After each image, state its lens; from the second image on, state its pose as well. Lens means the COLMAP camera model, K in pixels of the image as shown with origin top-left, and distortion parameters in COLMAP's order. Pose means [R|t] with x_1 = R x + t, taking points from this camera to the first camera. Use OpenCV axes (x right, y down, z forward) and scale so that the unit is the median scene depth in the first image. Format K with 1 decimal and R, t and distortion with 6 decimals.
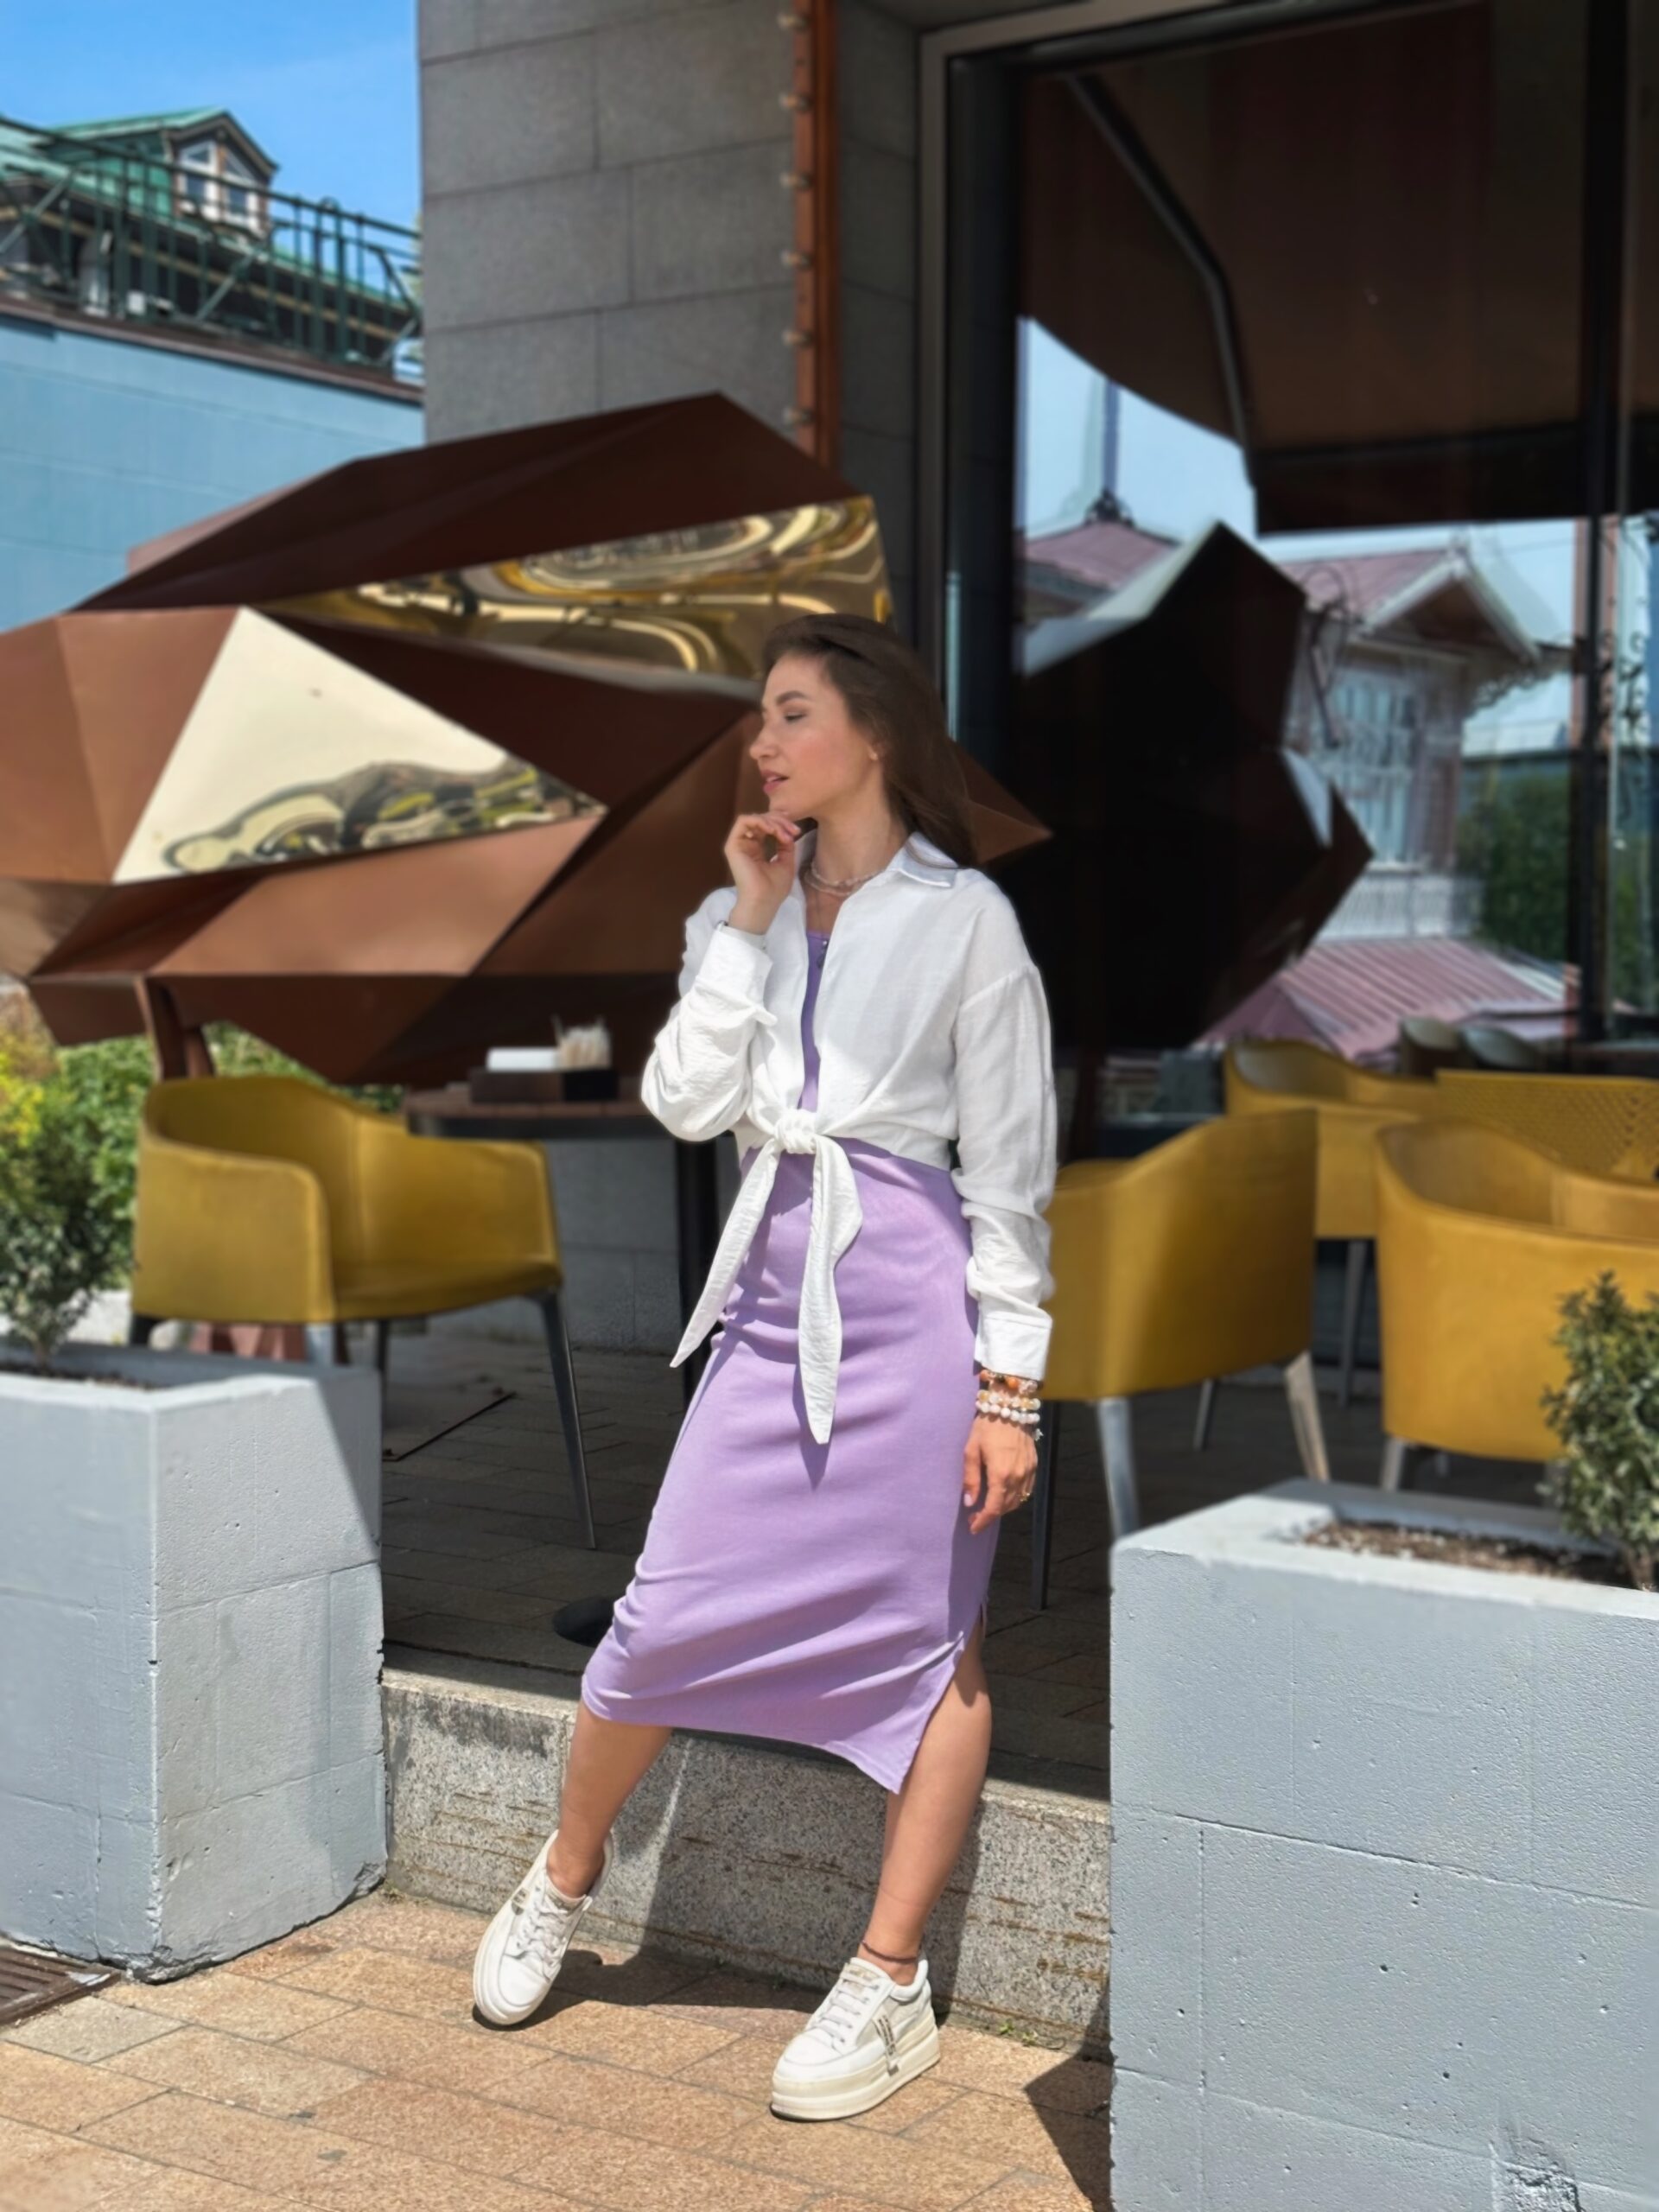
lens RADIAL K [[3127.2, 0, 807.0], [0, 3127.2, 1093.9], [0, 0, 1]] dist [0.095474, 0.000000]
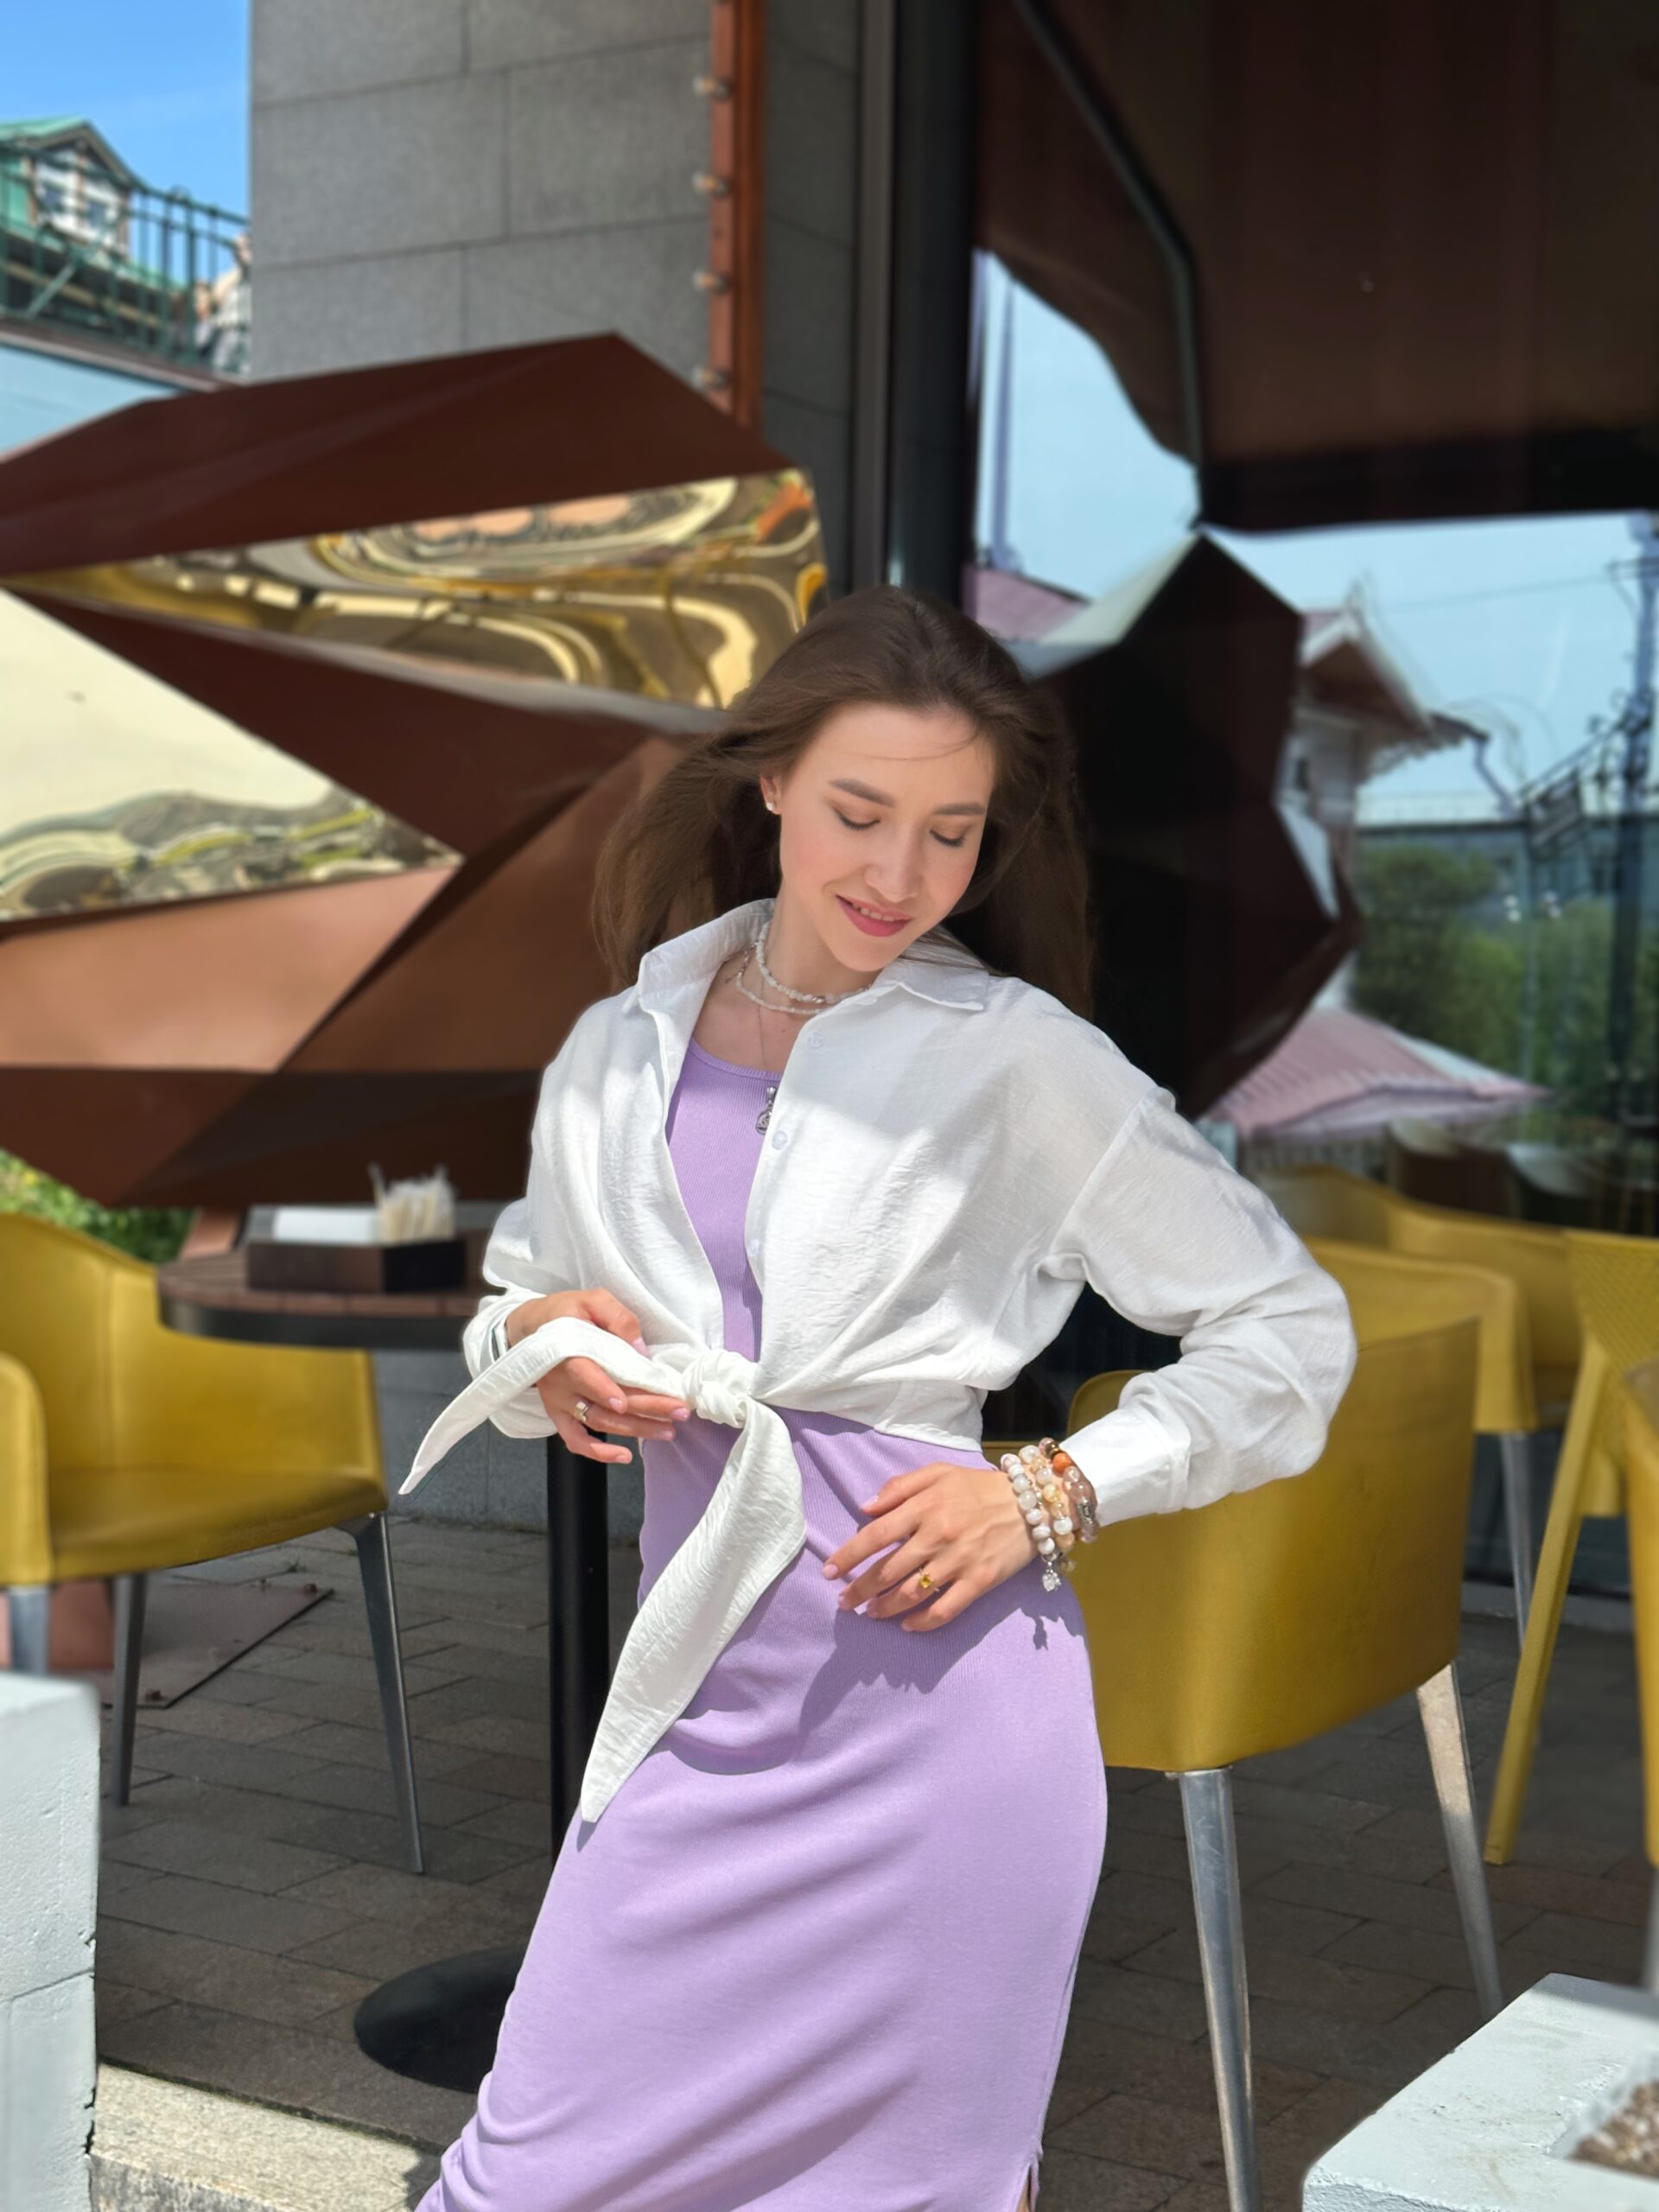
lens RADIAL K [[3127.2, 0, 832.3], [0, 3127.2, 1109.2], [0, 0, 1]] dist [0.095474, 0.000000]
pose [[0.998495, 0.018377, 0.051681, -0.012354], [-0.017783, 0.999771, -0.011930, -0.022991], [-0.051888, 0.010993, 0.998592, 0.238183]]
